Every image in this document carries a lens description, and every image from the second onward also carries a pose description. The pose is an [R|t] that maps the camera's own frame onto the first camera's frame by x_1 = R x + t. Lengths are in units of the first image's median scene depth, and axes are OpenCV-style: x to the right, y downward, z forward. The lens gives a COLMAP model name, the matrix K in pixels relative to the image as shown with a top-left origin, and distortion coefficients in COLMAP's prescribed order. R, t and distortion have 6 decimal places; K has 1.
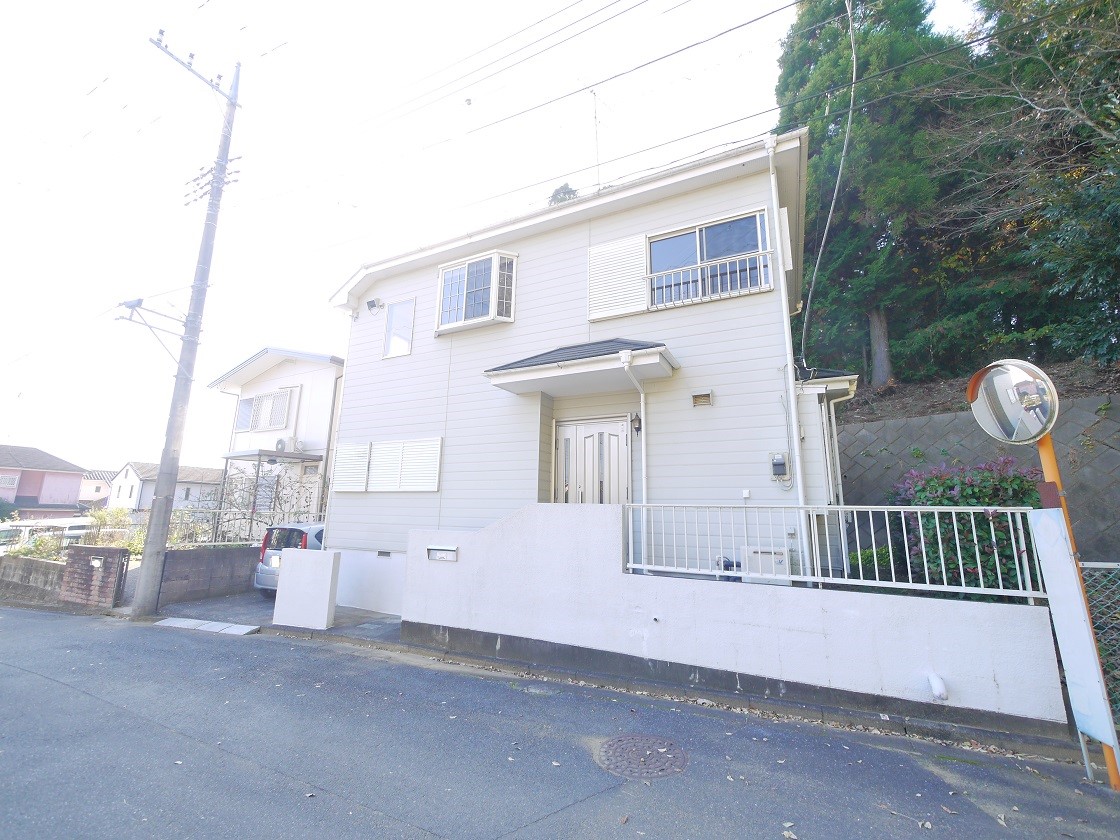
lens RADIAL K [[461.6, 0, 561.3], [0, 461.6, 419.4], [0, 0, 1]] dist [-0.006990, 0.000318]
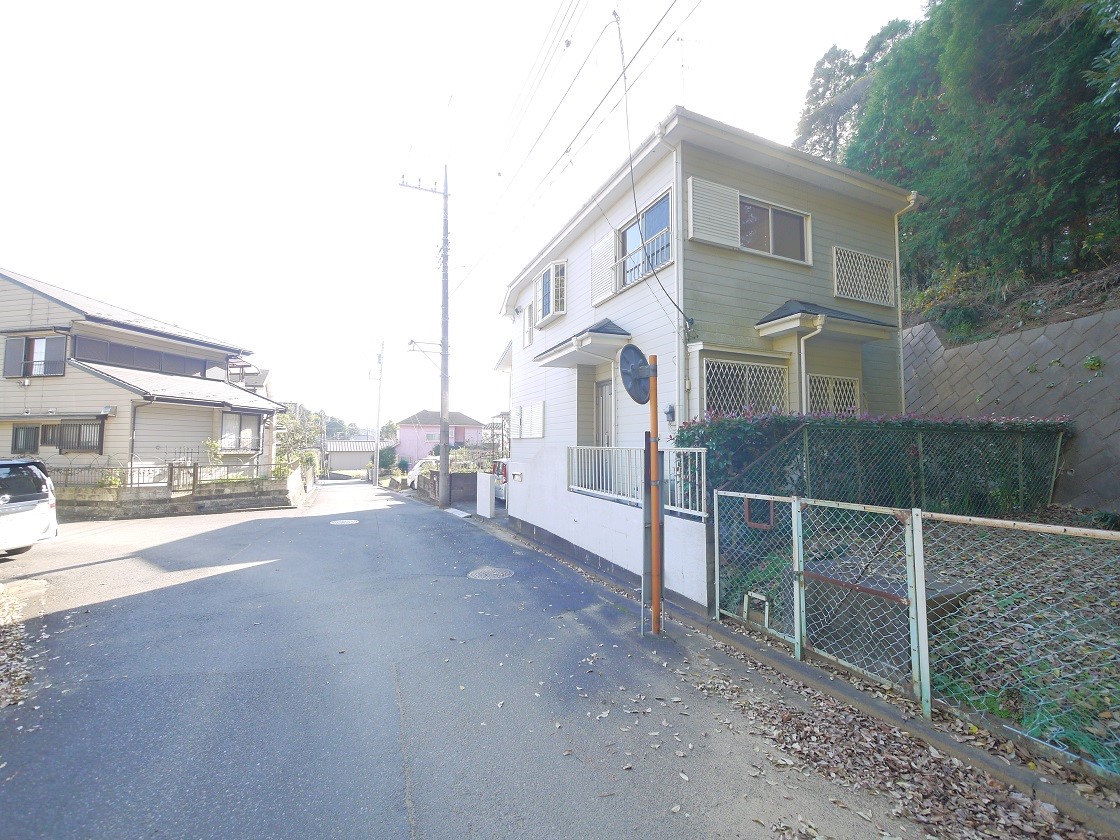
lens RADIAL K [[461.6, 0, 560.9], [0, 461.6, 420.7], [0, 0, 1]] dist [-0.006990, 0.000318]
pose [[0.764475, -0.050067, -0.642707, 0.739194], [0.140273, 0.986010, 0.090038, -0.024599], [0.629208, -0.158987, 0.760803, -0.093864]]
